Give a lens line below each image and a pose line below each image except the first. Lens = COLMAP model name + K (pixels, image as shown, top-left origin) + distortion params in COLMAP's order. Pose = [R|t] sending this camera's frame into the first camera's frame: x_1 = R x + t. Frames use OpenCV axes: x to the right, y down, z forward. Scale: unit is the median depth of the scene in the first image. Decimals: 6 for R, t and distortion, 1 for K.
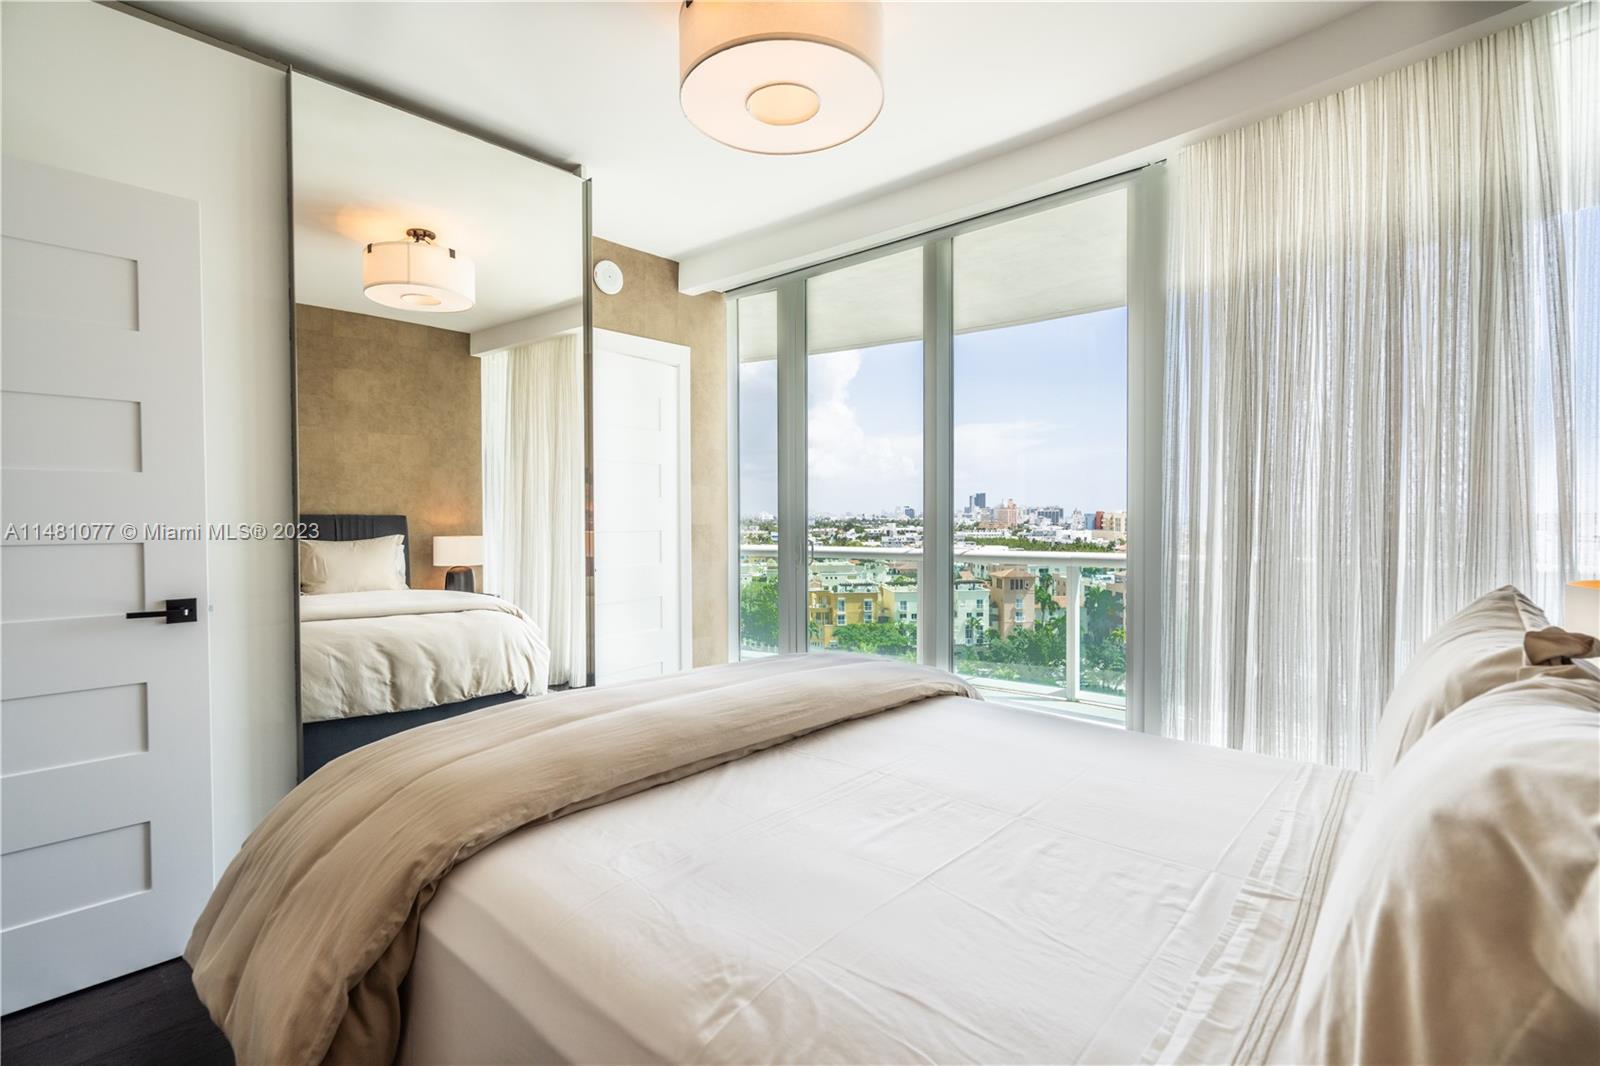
lens RADIAL K [[746.9, 0, 809.2], [0, 746.9, 532.5], [0, 0, 1]] dist [-0.002996, 0.001959]
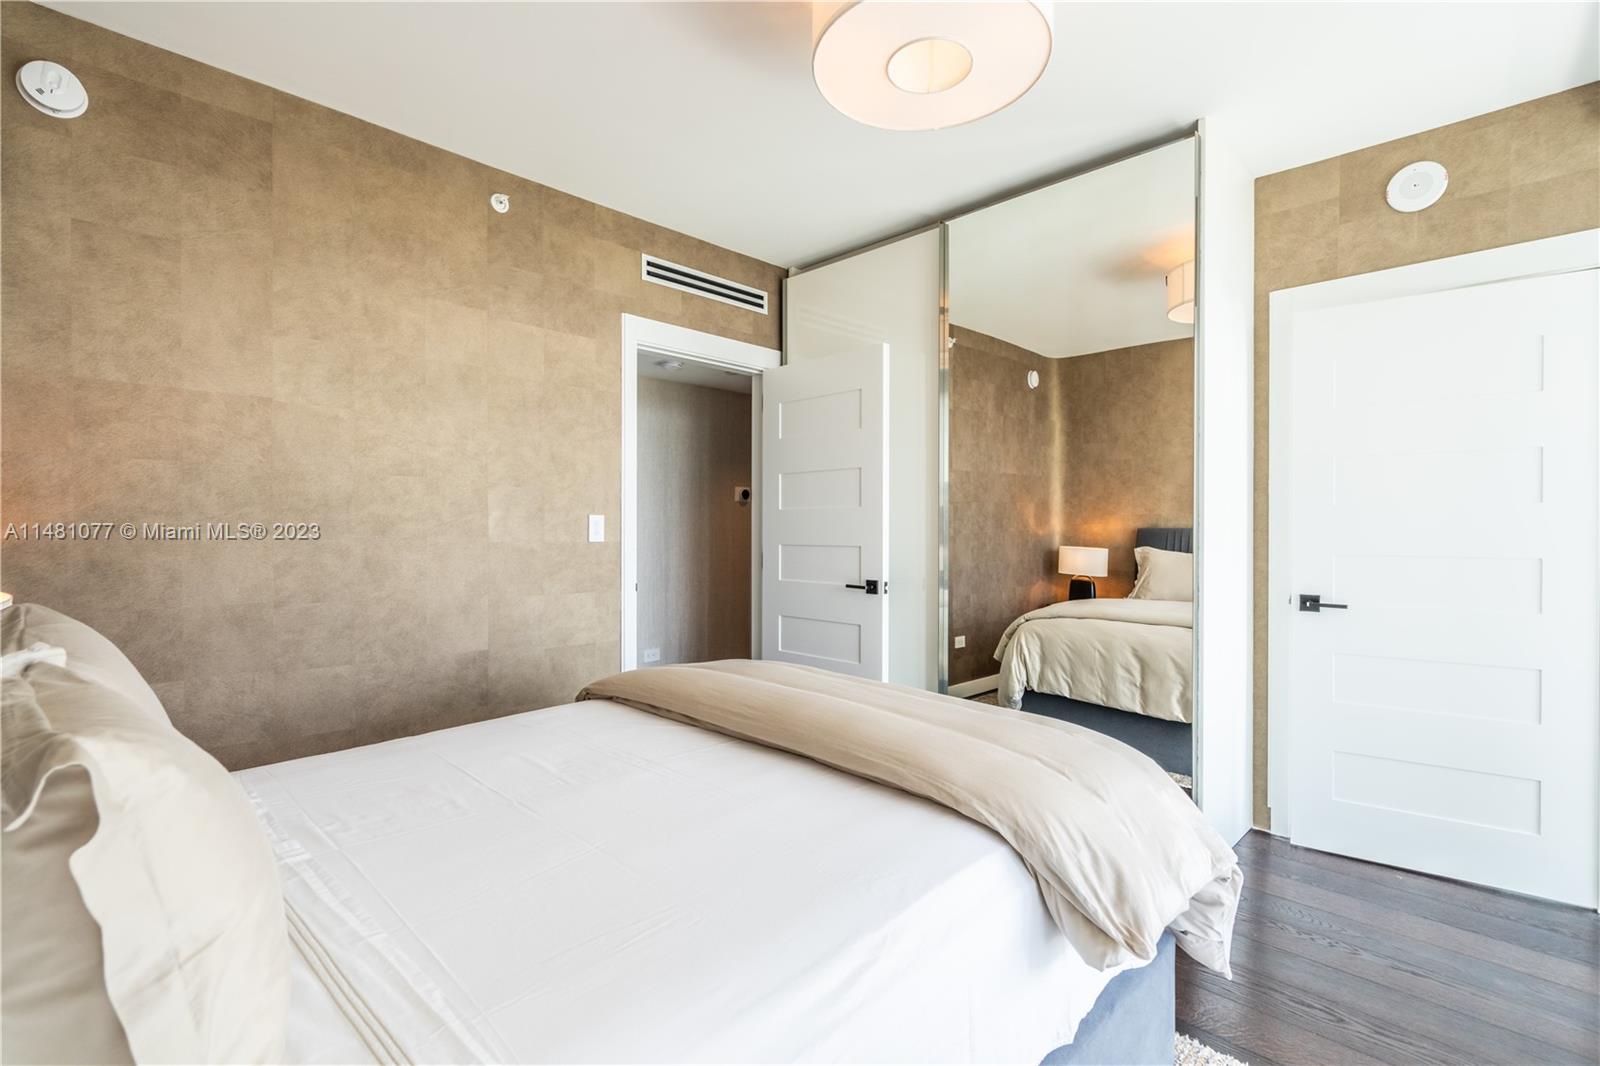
lens RADIAL K [[746.9, 0, 810.3], [0, 746.9, 534.9], [0, 0, 1]] dist [-0.002996, 0.001959]
pose [[-0.048593, 0.008925, -0.998779, 0.572477], [-0.019337, 0.999764, 0.009875, -0.019017], [0.998631, 0.019793, -0.048409, 0.614554]]
